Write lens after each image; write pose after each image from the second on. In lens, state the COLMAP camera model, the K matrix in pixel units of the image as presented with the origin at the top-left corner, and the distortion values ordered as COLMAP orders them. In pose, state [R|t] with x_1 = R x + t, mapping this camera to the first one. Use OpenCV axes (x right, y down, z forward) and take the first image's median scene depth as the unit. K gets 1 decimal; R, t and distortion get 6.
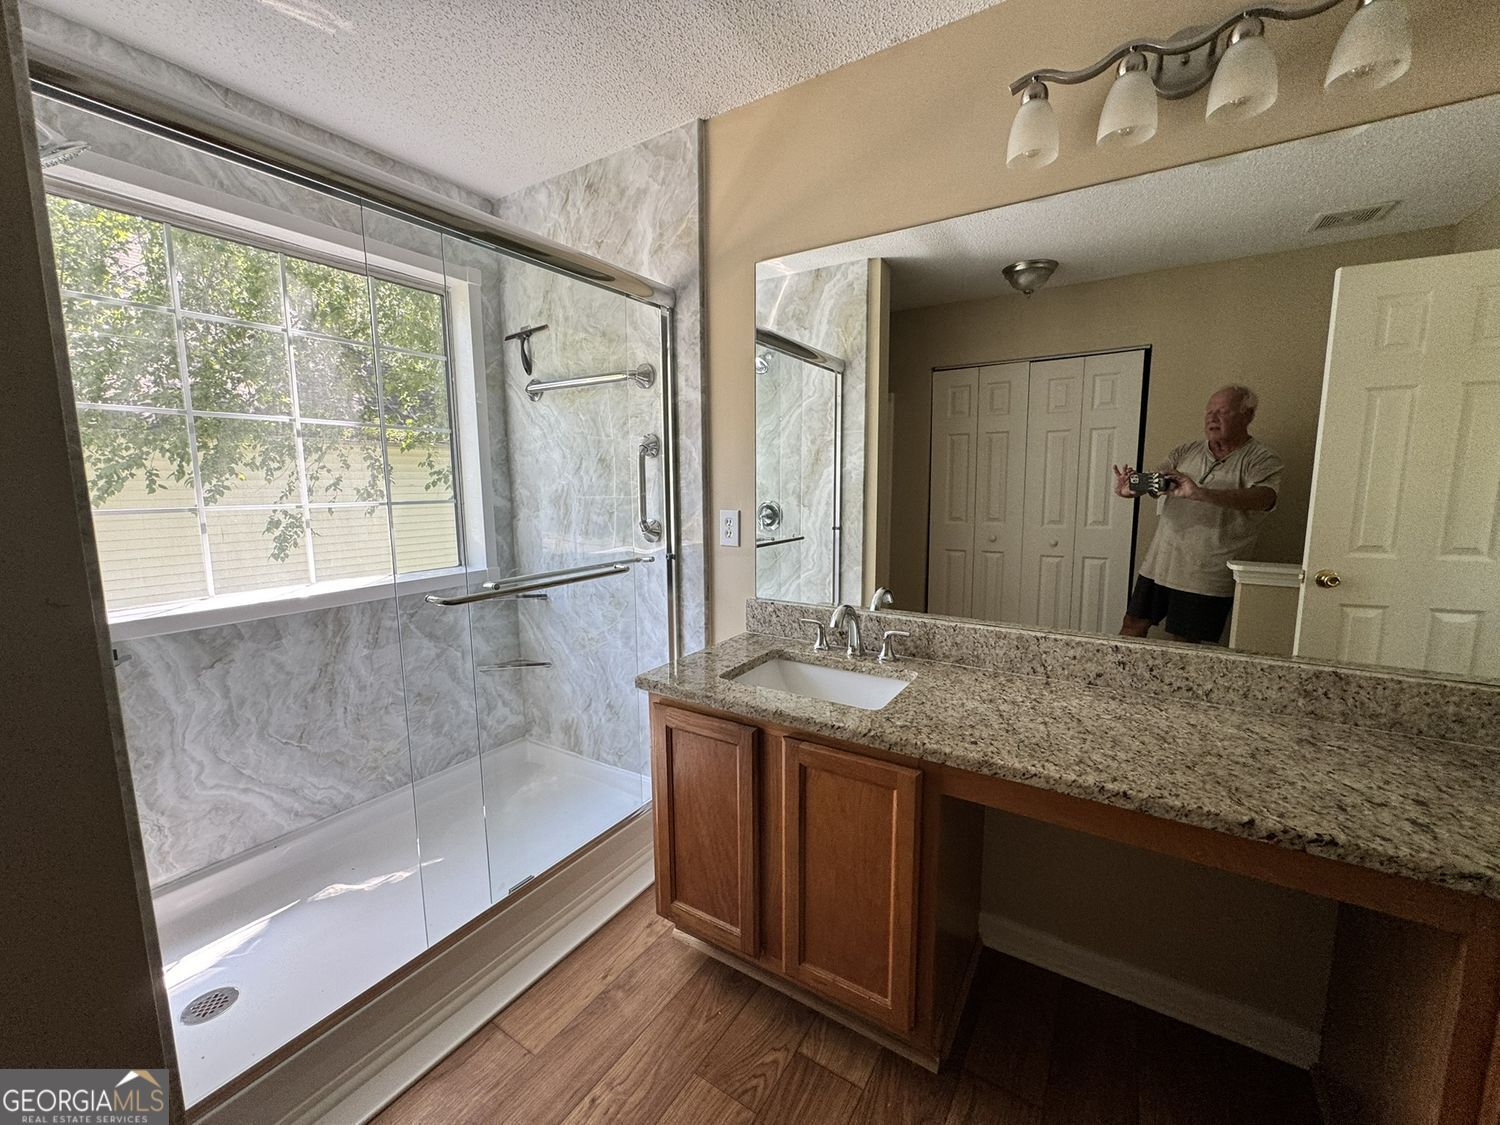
lens RADIAL K [[600.2, 0, 749.0], [0, 600.2, 560.8], [0, 0, 1]] dist [-0.004333, 0.000785]
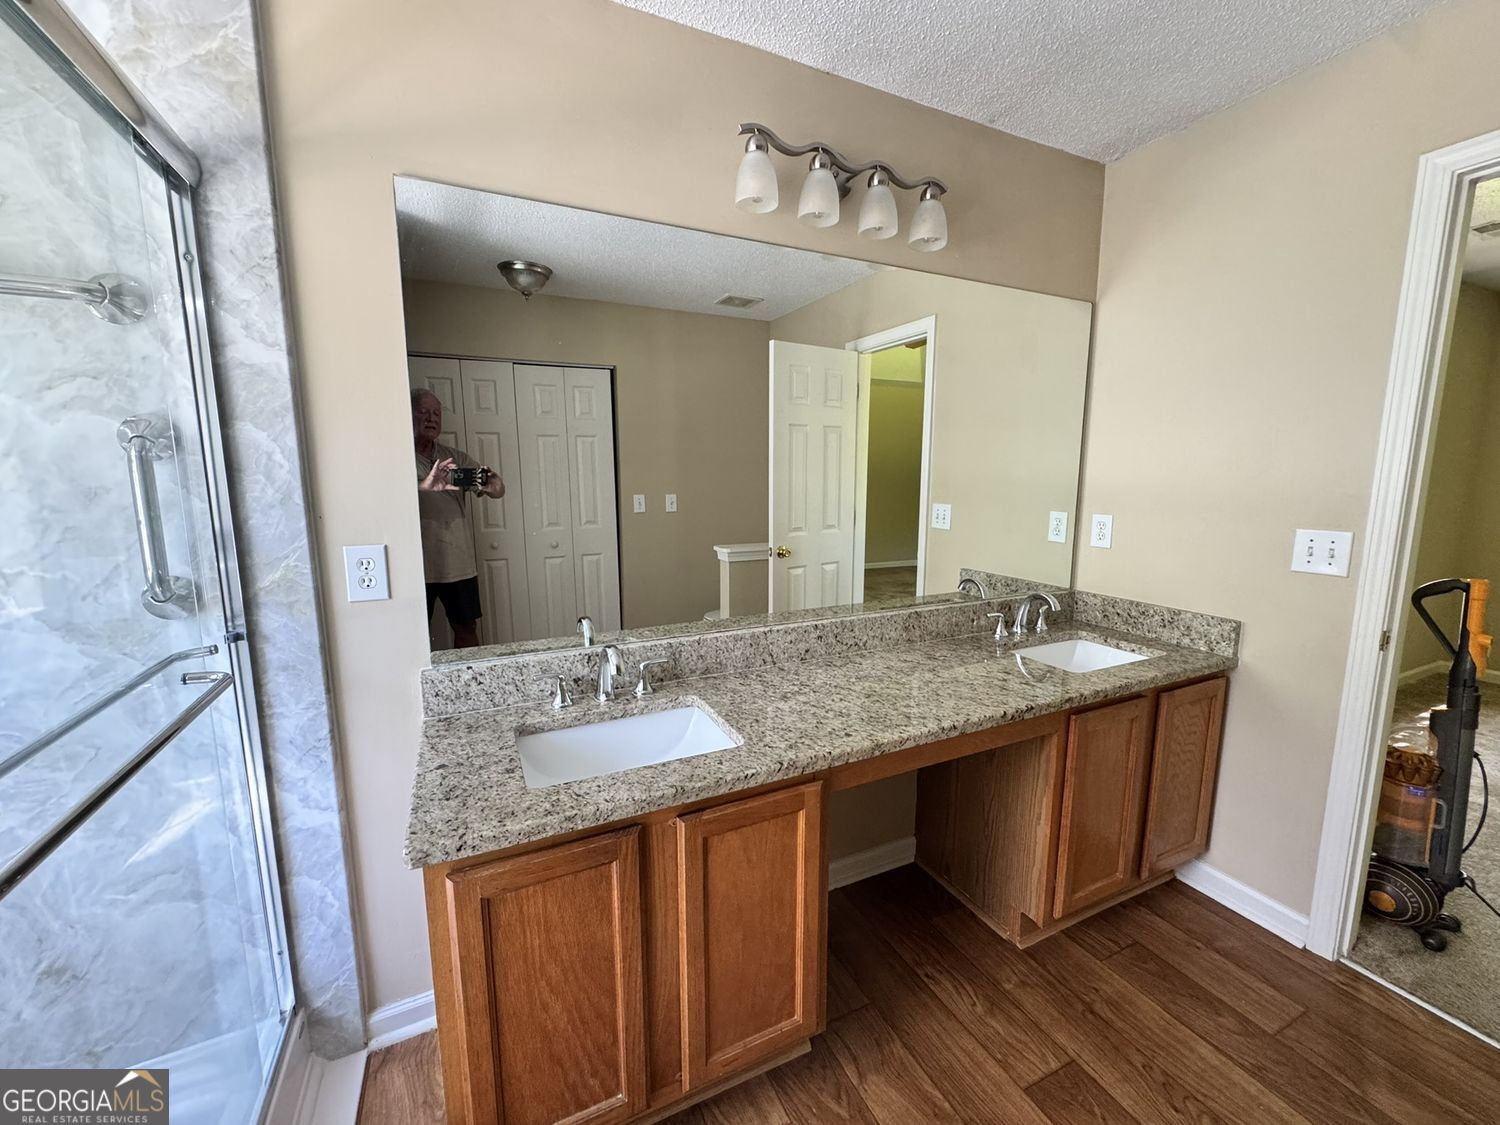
lens RADIAL K [[600.2, 0, 750.2], [0, 600.2, 561.1], [0, 0, 1]] dist [-0.004333, 0.000785]
pose [[0.529269, -0.119129, 0.840049, -0.358942], [0.111749, 0.991256, 0.070164, -0.067253], [-0.841063, 0.056739, 0.537954, 0.305692]]
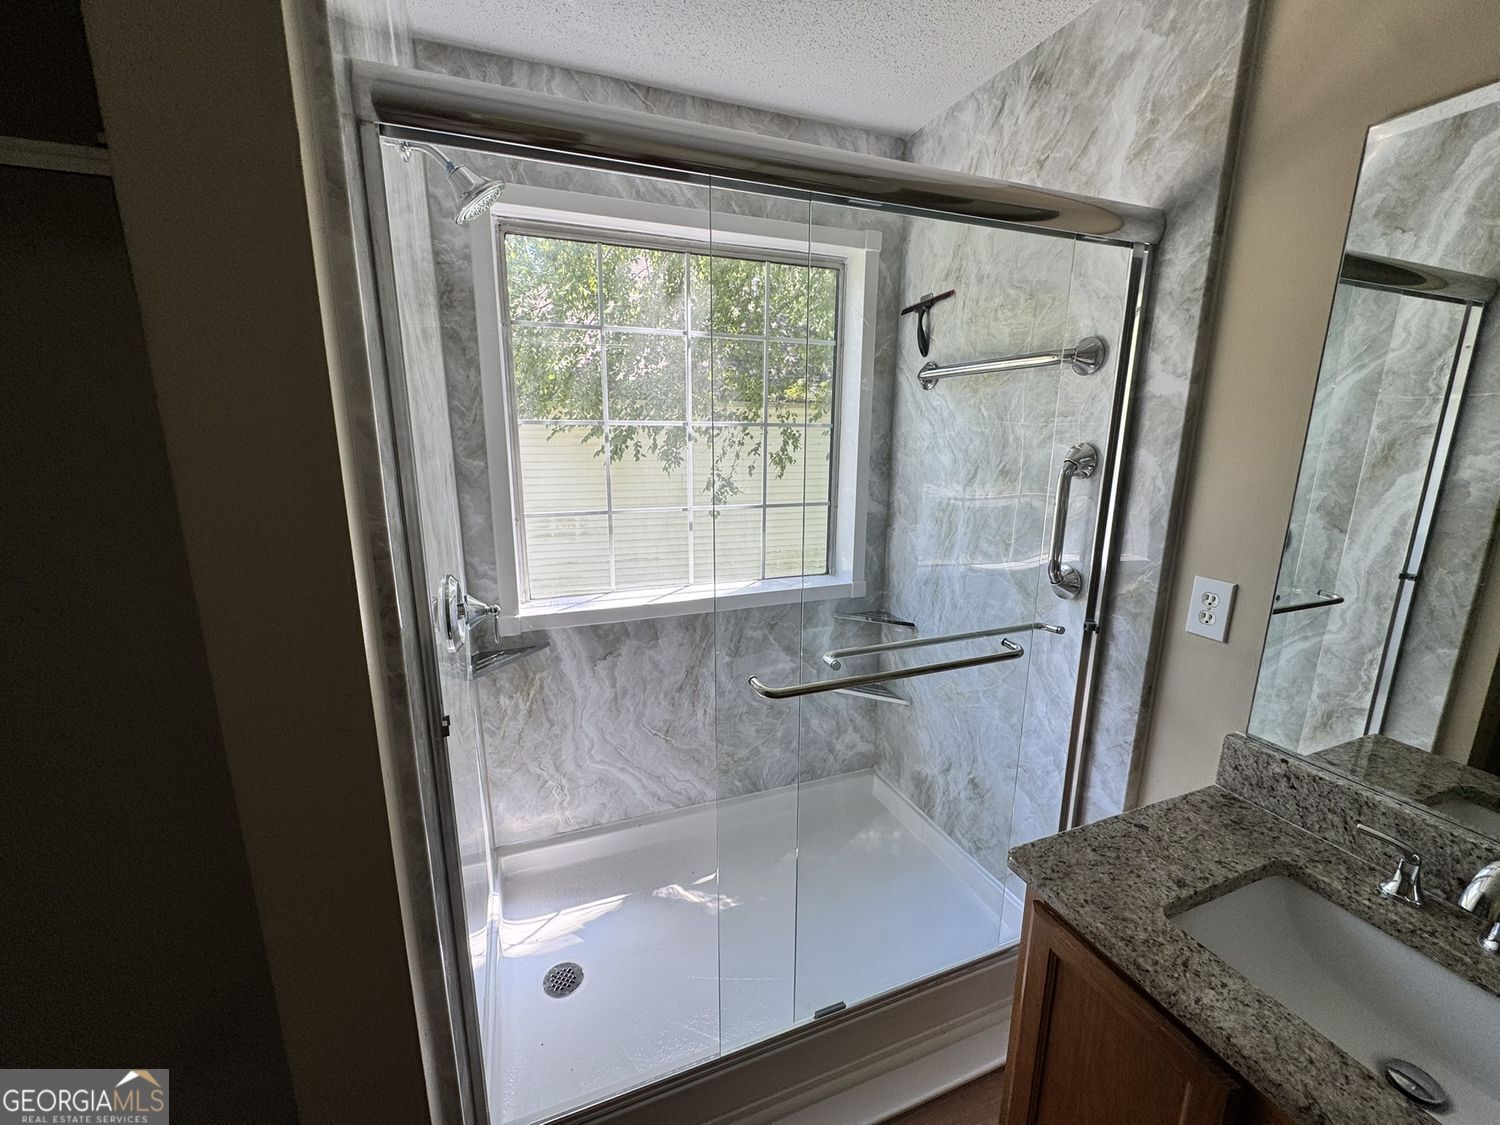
lens RADIAL K [[600.2, 0, 748.4], [0, 600.2, 561.7], [0, 0, 1]] dist [-0.004333, 0.000785]
pose [[0.803568, 0.136473, -0.579356, -0.063430], [-0.088853, 0.989957, 0.109955, -0.127797], [0.588544, -0.036879, 0.807624, 0.242406]]
